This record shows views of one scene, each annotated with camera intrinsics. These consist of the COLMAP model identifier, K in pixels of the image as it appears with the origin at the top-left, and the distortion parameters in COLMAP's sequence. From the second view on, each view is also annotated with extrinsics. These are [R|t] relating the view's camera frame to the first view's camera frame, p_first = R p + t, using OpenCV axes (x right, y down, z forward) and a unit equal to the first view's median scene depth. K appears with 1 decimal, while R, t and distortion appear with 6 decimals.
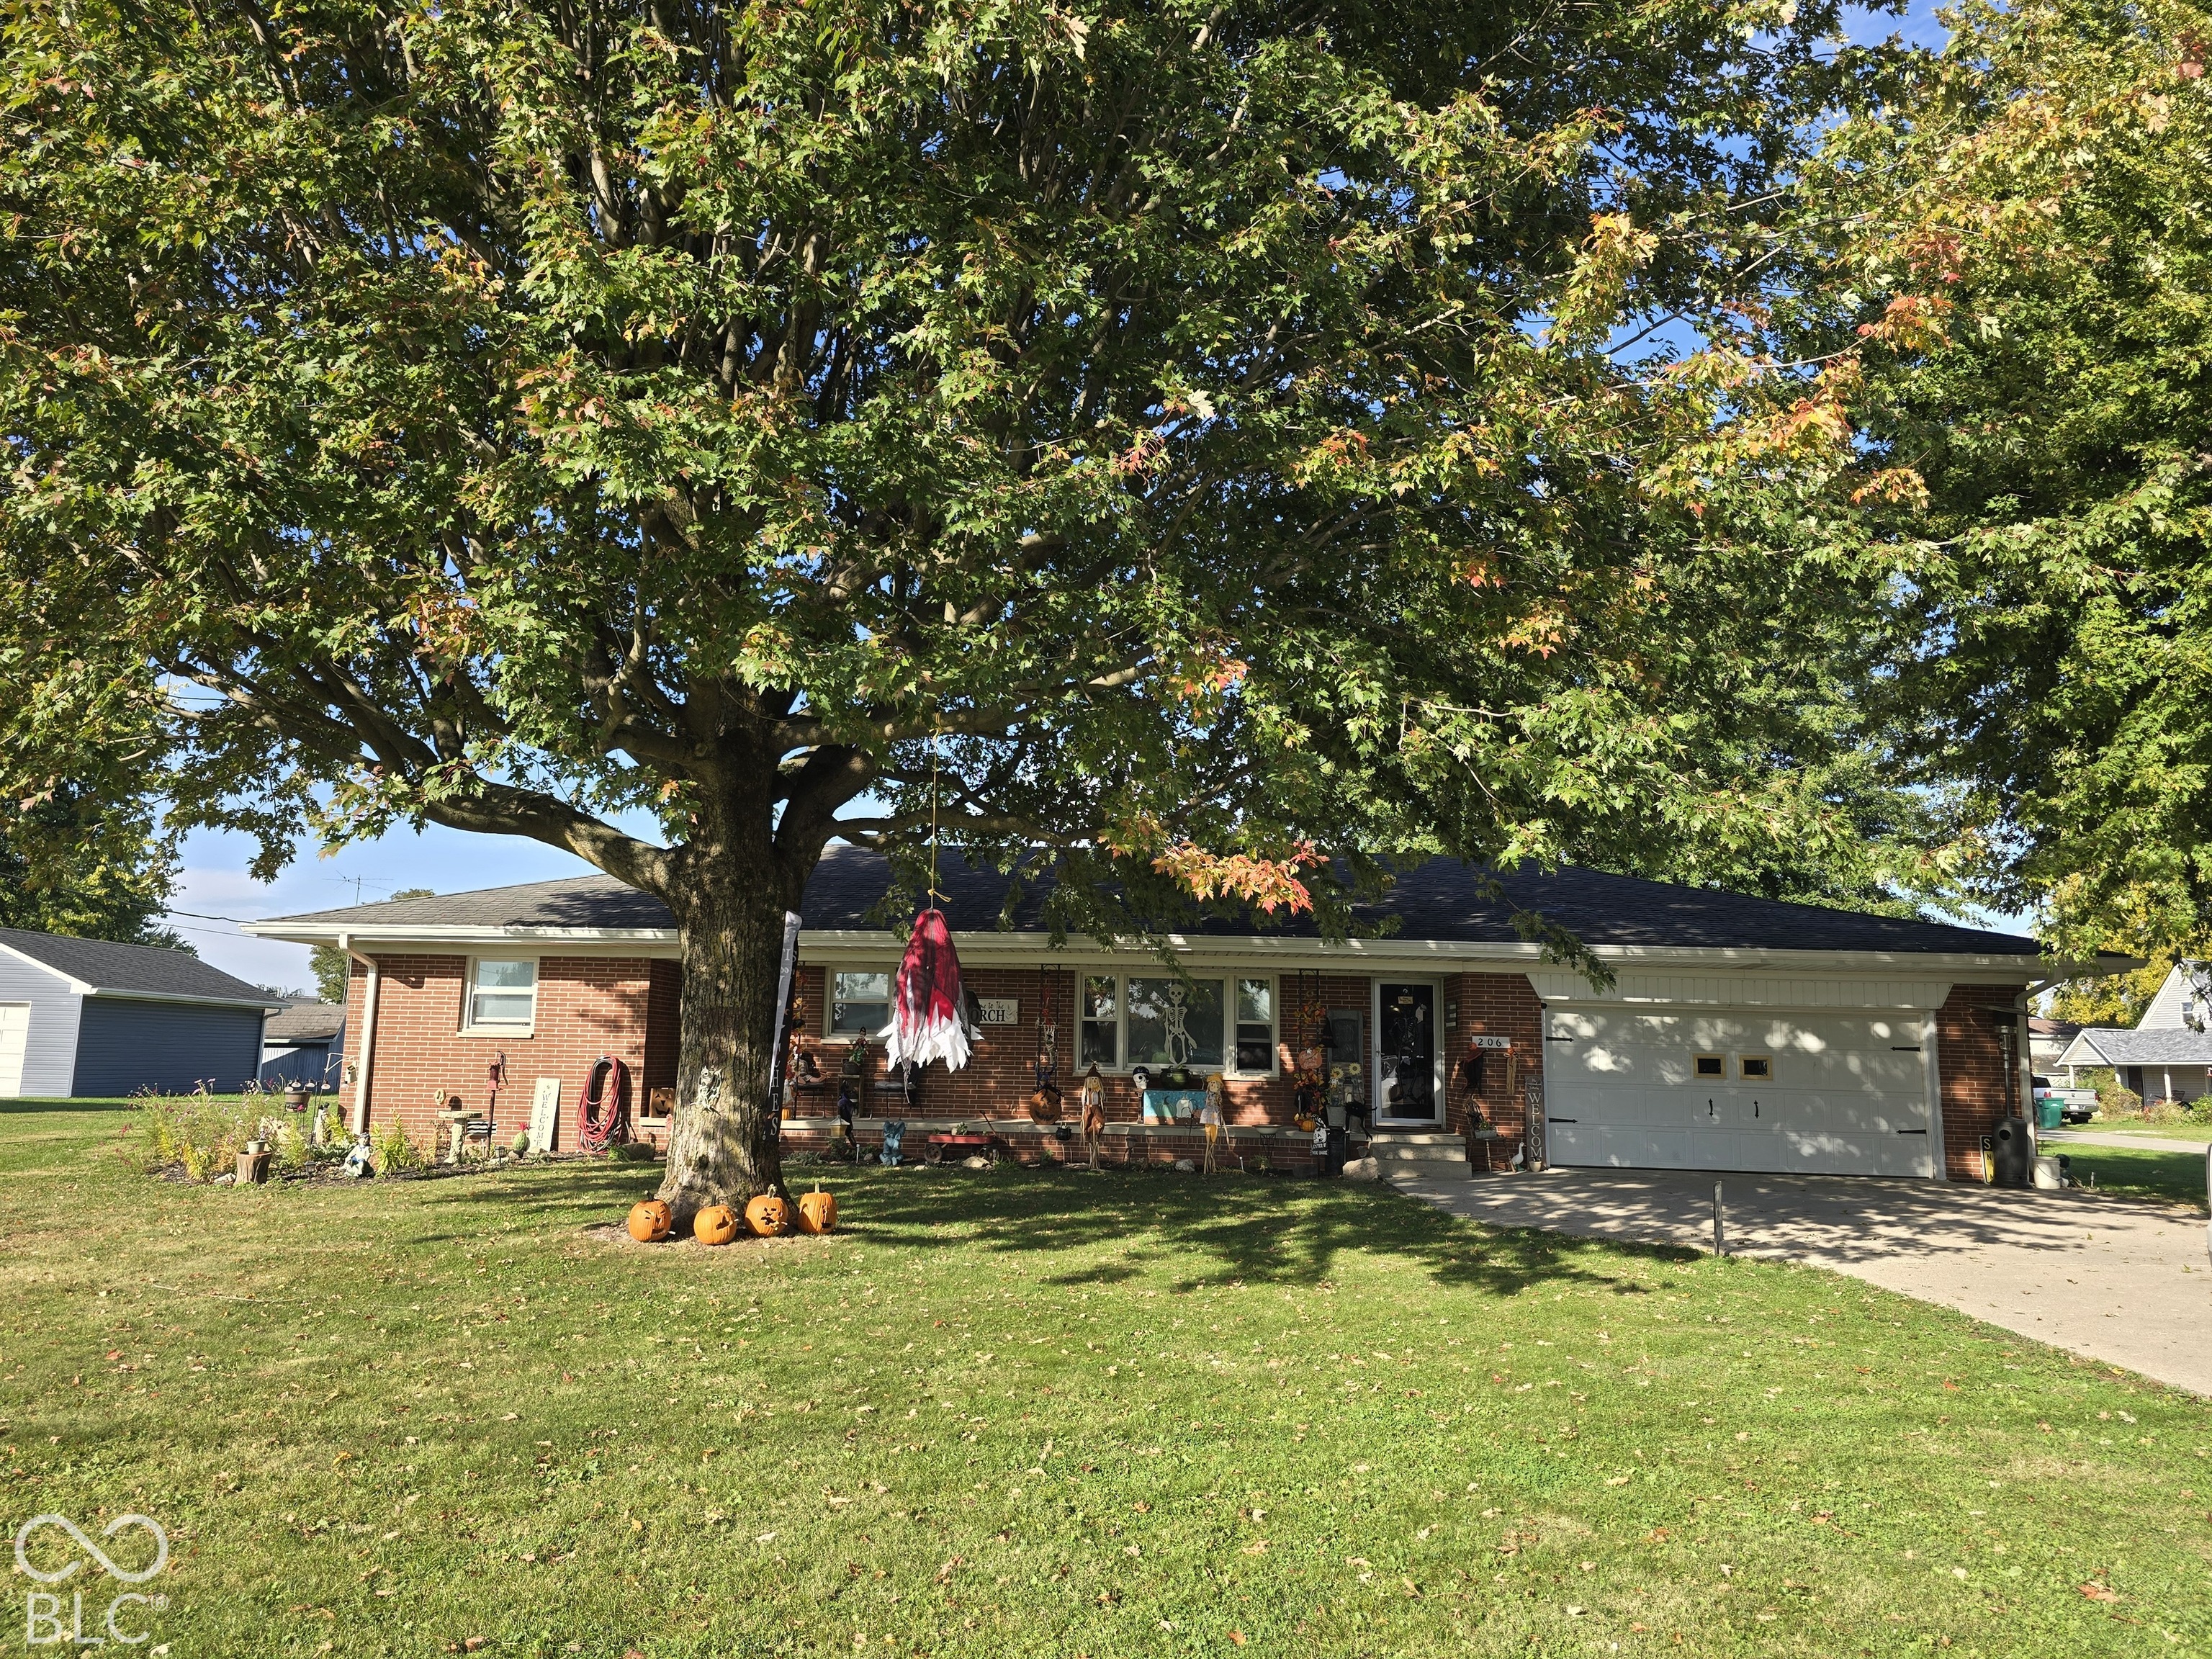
lens RADIAL K [[1480.5, 0, 1106.0], [0, 1480.5, 829.5], [0, 0, 1]] dist [0.002915, 0.000721]
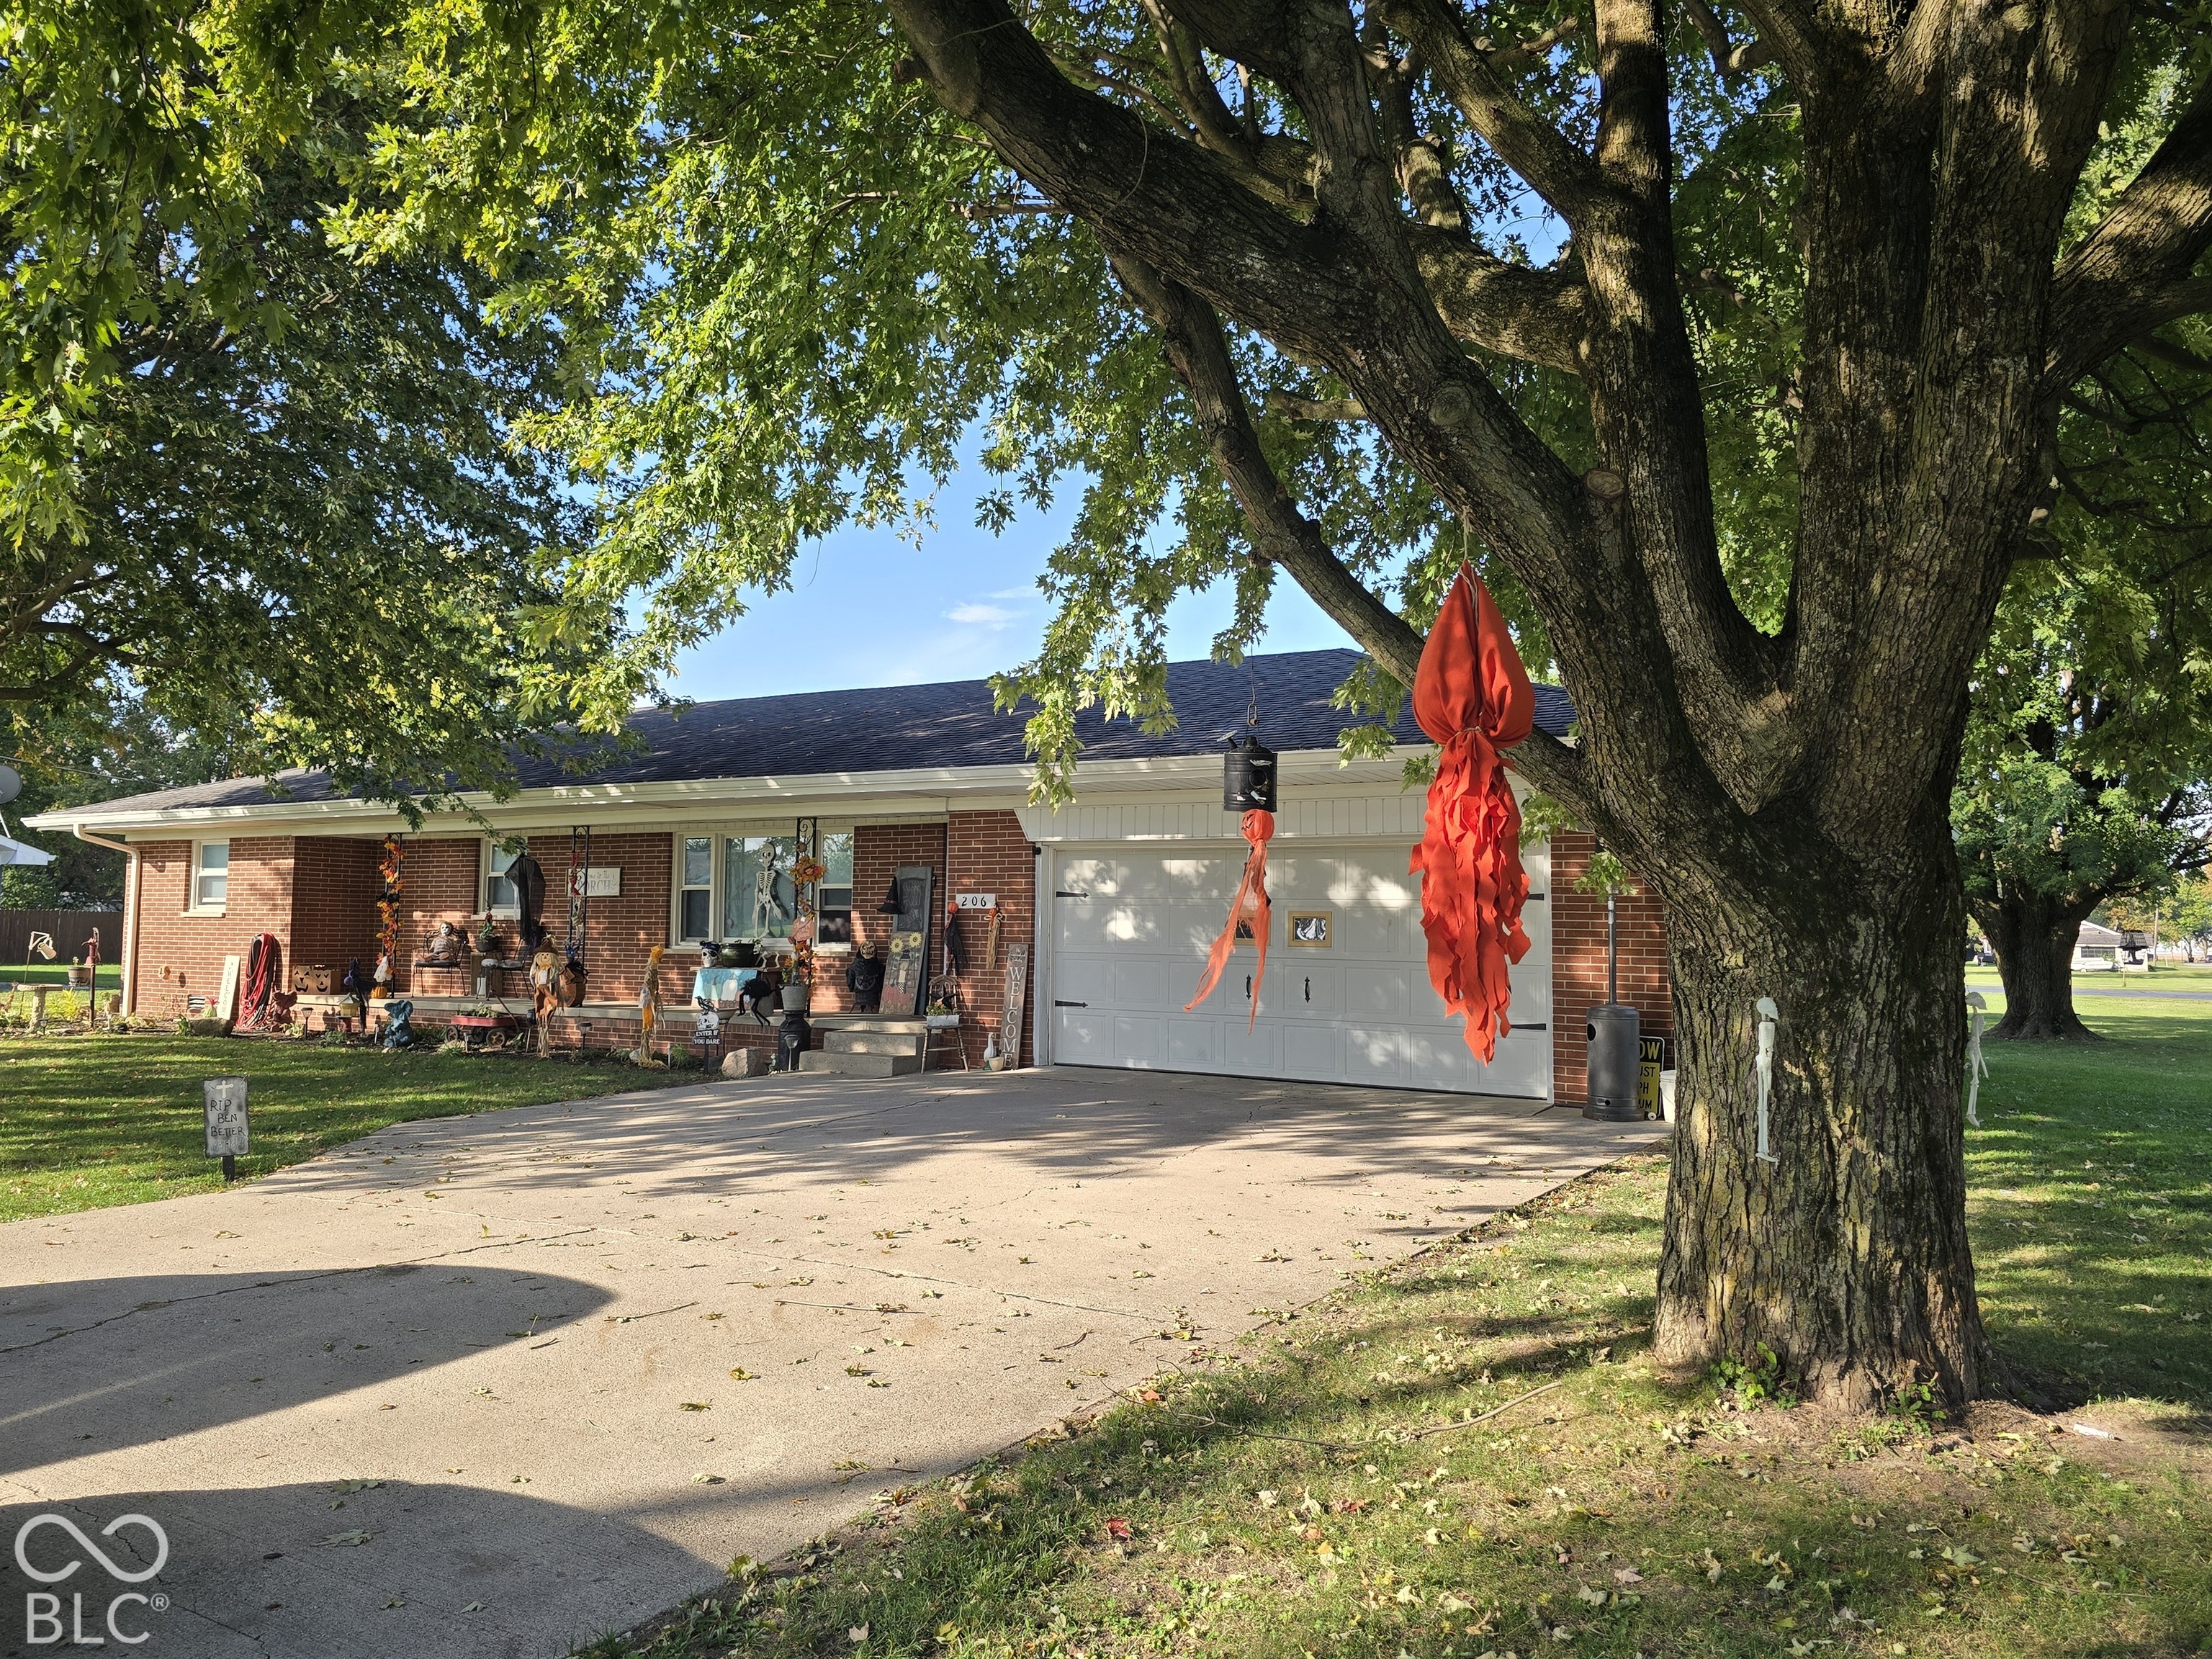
lens RADIAL K [[1480.5, 0, 1106.0], [0, 1480.5, 829.5], [0, 0, 1]] dist [0.002915, 0.000721]
pose [[0.902865, -0.038625, -0.428186, 0.632177], [0.067933, 0.996261, 0.053373, 0.069966], [0.424524, -0.077277, 0.902113, 0.350071]]
